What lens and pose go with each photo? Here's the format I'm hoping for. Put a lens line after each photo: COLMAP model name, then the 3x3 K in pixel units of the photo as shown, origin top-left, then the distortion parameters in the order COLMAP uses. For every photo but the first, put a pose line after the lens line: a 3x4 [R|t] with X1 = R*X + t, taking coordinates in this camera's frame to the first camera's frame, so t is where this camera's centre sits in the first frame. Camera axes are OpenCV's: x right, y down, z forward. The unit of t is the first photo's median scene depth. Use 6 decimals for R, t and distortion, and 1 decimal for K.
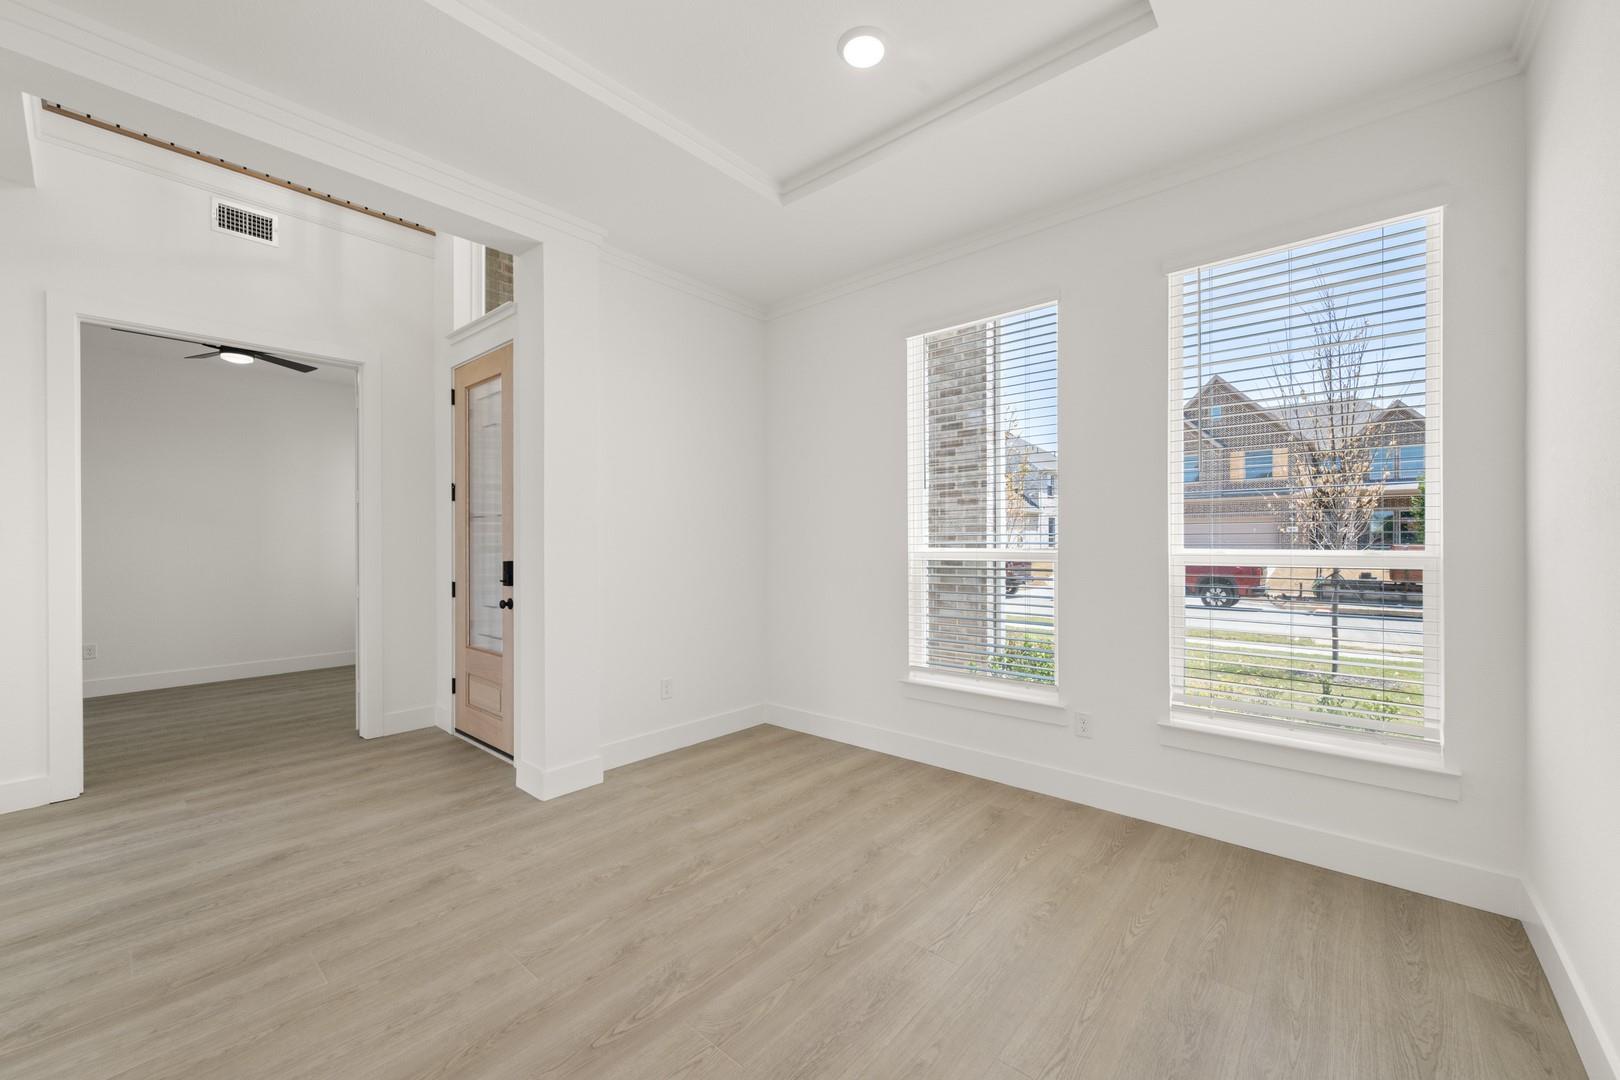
lens RADIAL K [[630.8, 0, 810.2], [0, 630.8, 539.6], [0, 0, 1]] dist [0.003100, 0.000110]
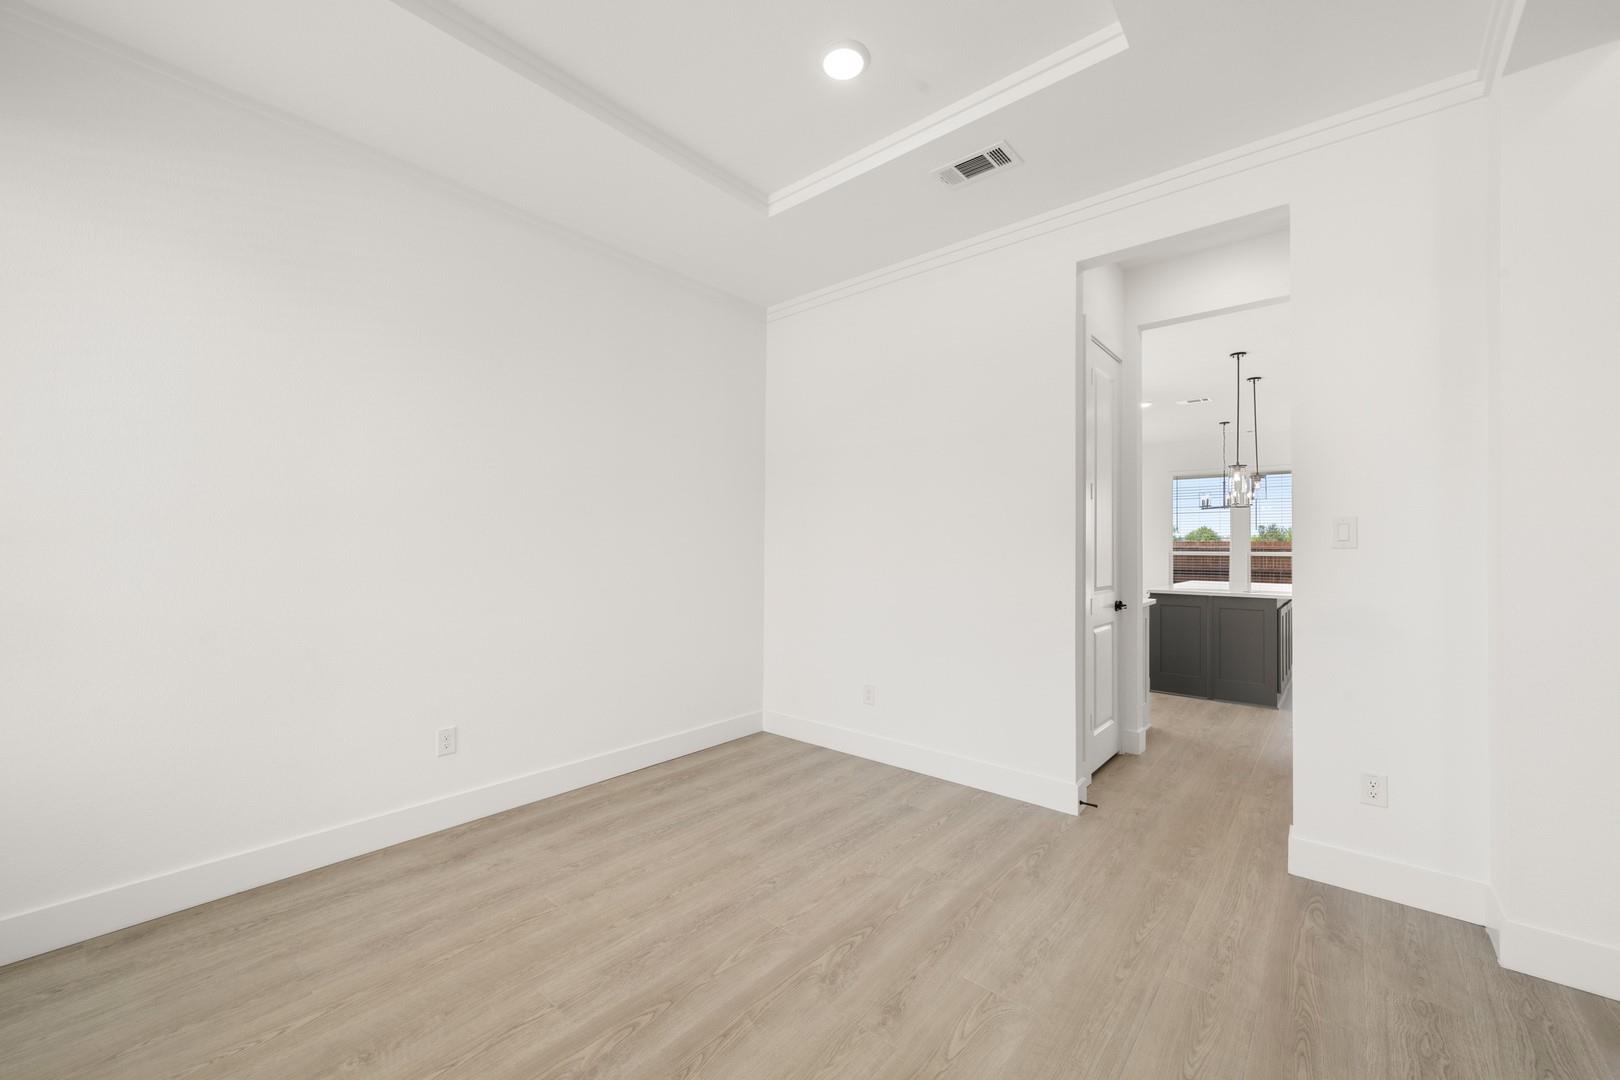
lens RADIAL K [[630.8, 0, 809.1], [0, 630.8, 539.9], [0, 0, 1]] dist [0.003100, 0.000110]
pose [[-0.999965, -0.000775, -0.008331, -0.176810], [-0.000708, 0.999967, -0.008126, 0.000240], [0.008337, -0.008120, -0.999932, 2.066813]]
